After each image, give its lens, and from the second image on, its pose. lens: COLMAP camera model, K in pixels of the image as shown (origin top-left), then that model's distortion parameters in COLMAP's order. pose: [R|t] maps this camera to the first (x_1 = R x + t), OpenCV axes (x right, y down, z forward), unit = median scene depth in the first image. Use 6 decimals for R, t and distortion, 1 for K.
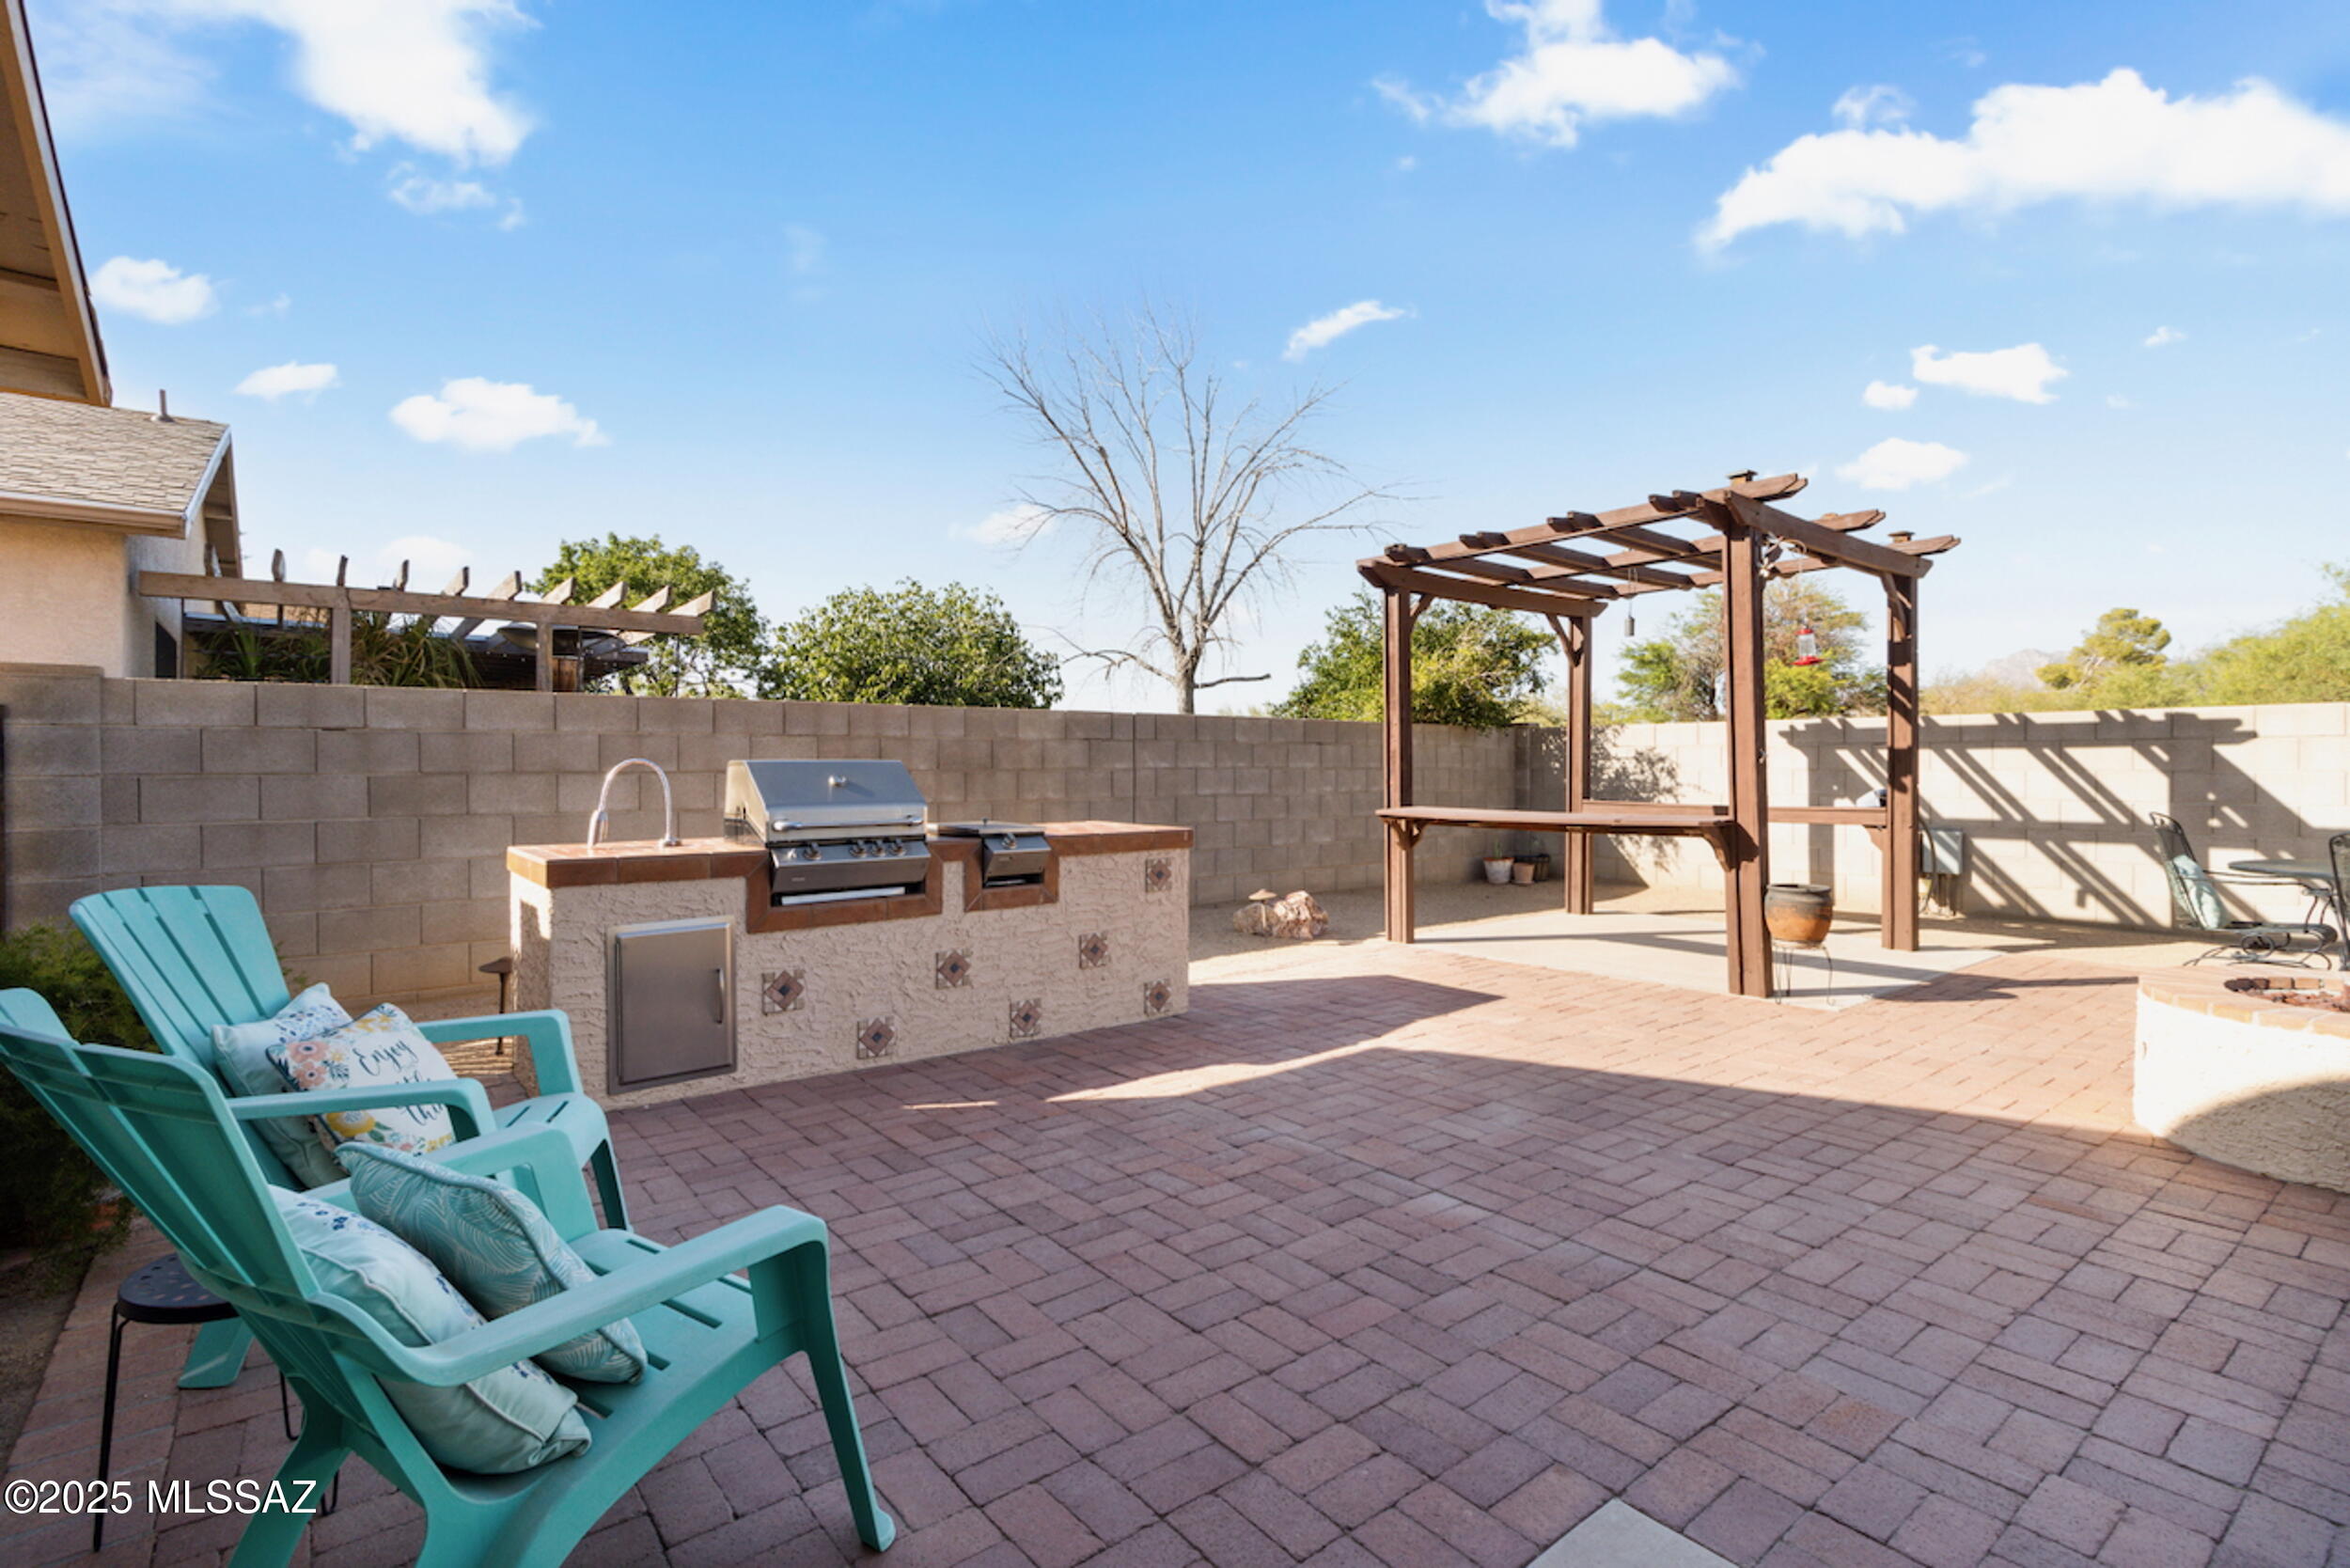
lens RADIAL K [[1091.7, 0, 1175.0], [0, 1091.7, 784.0], [0, 0, 1]] dist [0.020637, 0.000286]
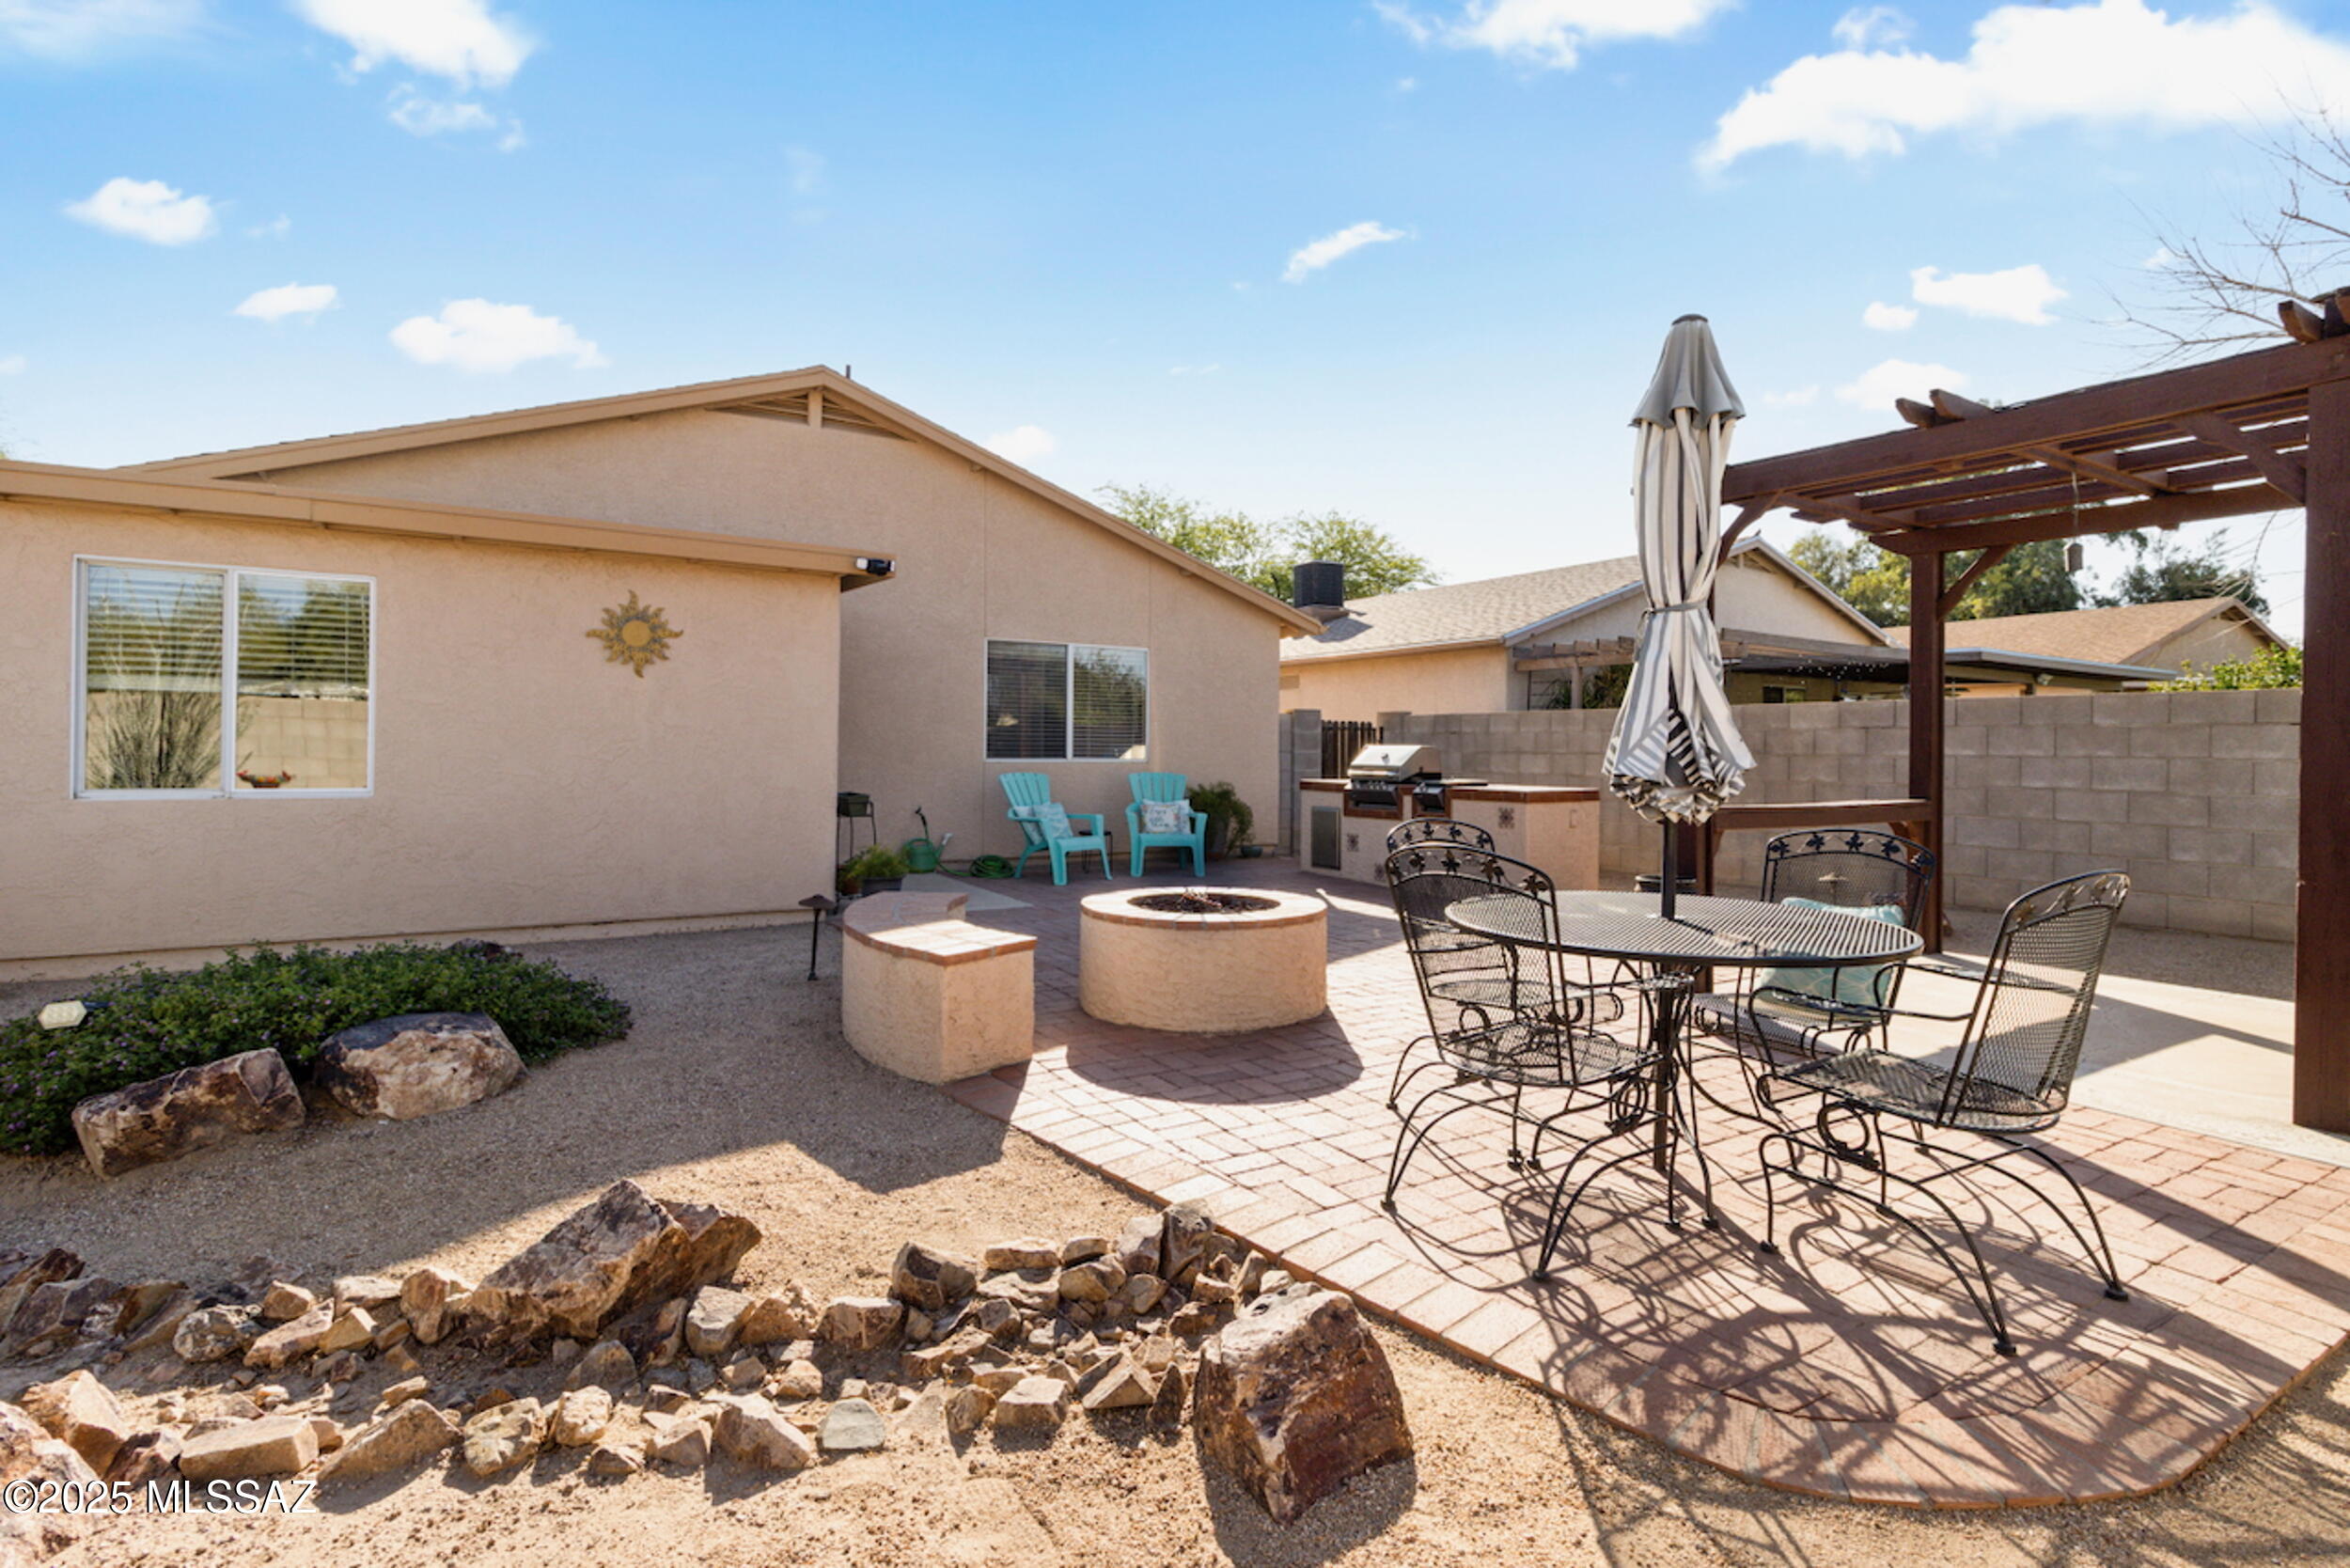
lens RADIAL K [[1110.9, 0, 1175.3], [0, 1110.9, 736.8], [0, 0, 1]] dist [0.000942, 0.000408]
pose [[-0.132910, -0.007530, -0.991100, 1.811794], [-0.023468, 0.999715, -0.004448, -0.018522], [0.990850, 0.022668, -0.133048, 0.799894]]
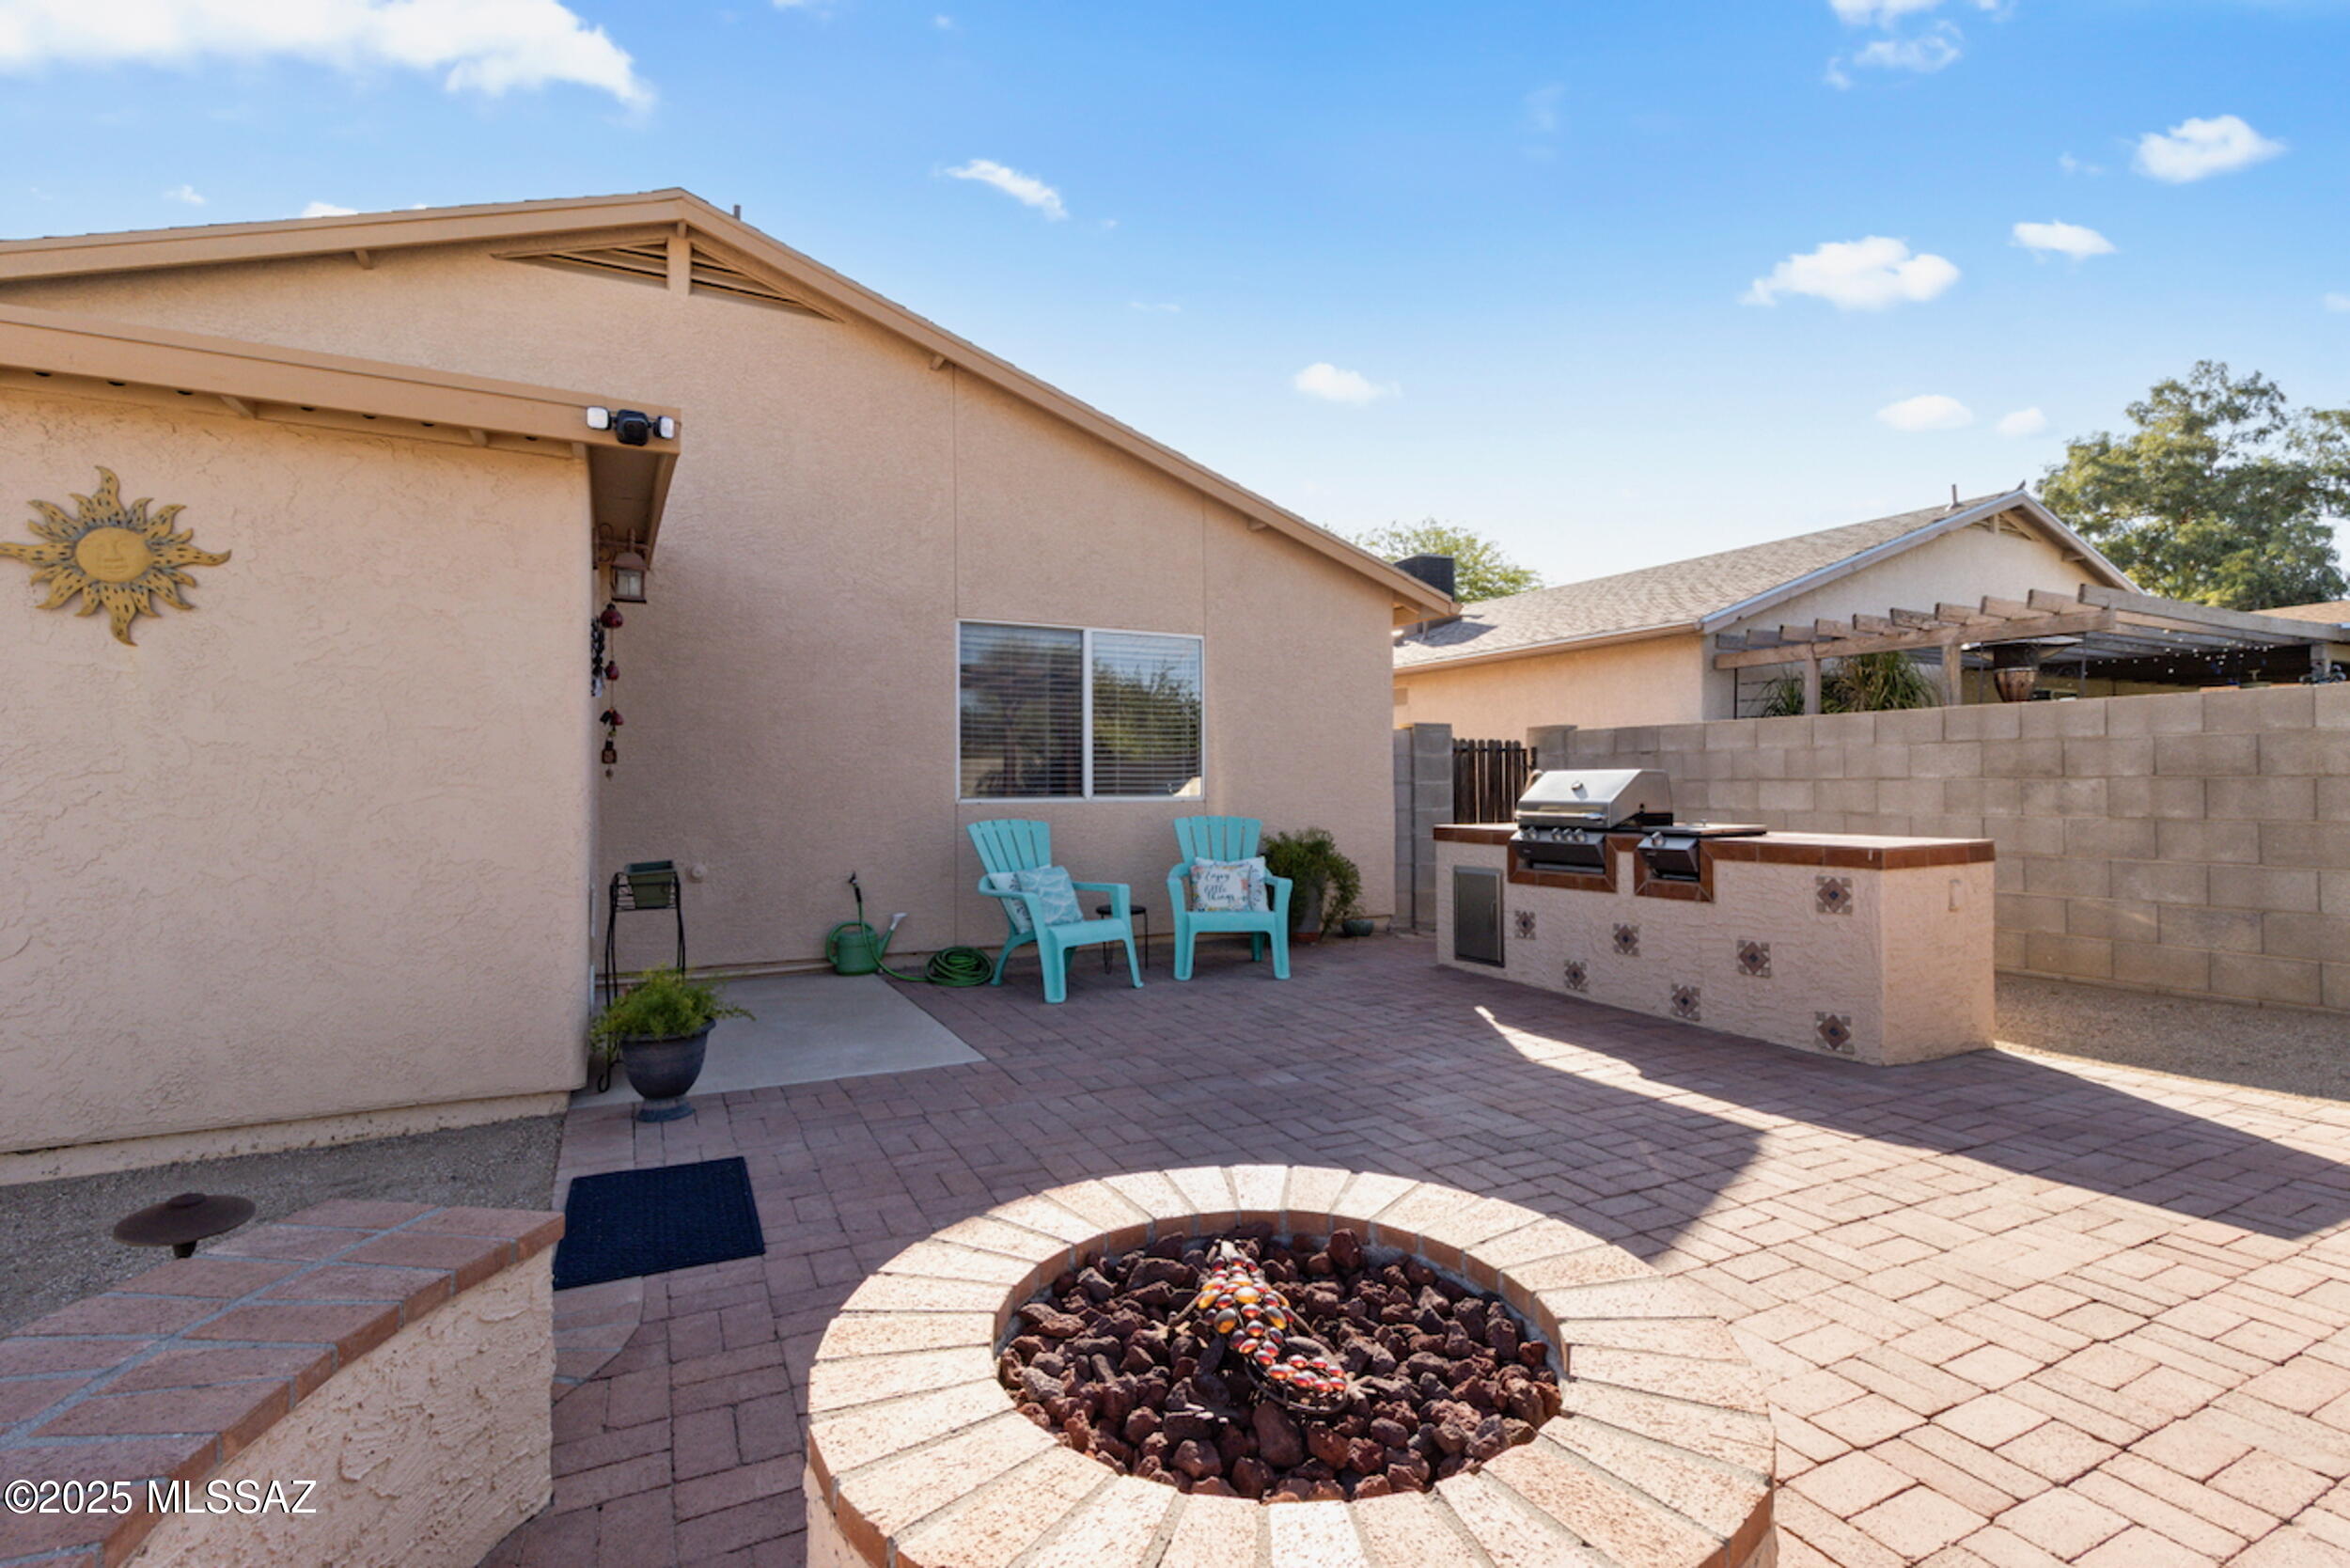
lens RADIAL K [[1112.5, 0, 1207.6], [0, 1112.5, 780.5], [0, 0, 1]] dist [0.000376, 0.000331]
pose [[-0.181368, 0.001336, -0.983414, 1.055694], [-0.009922, 0.999946, 0.003188, -0.008457], [0.983365, 0.010336, -0.181345, 0.724670]]
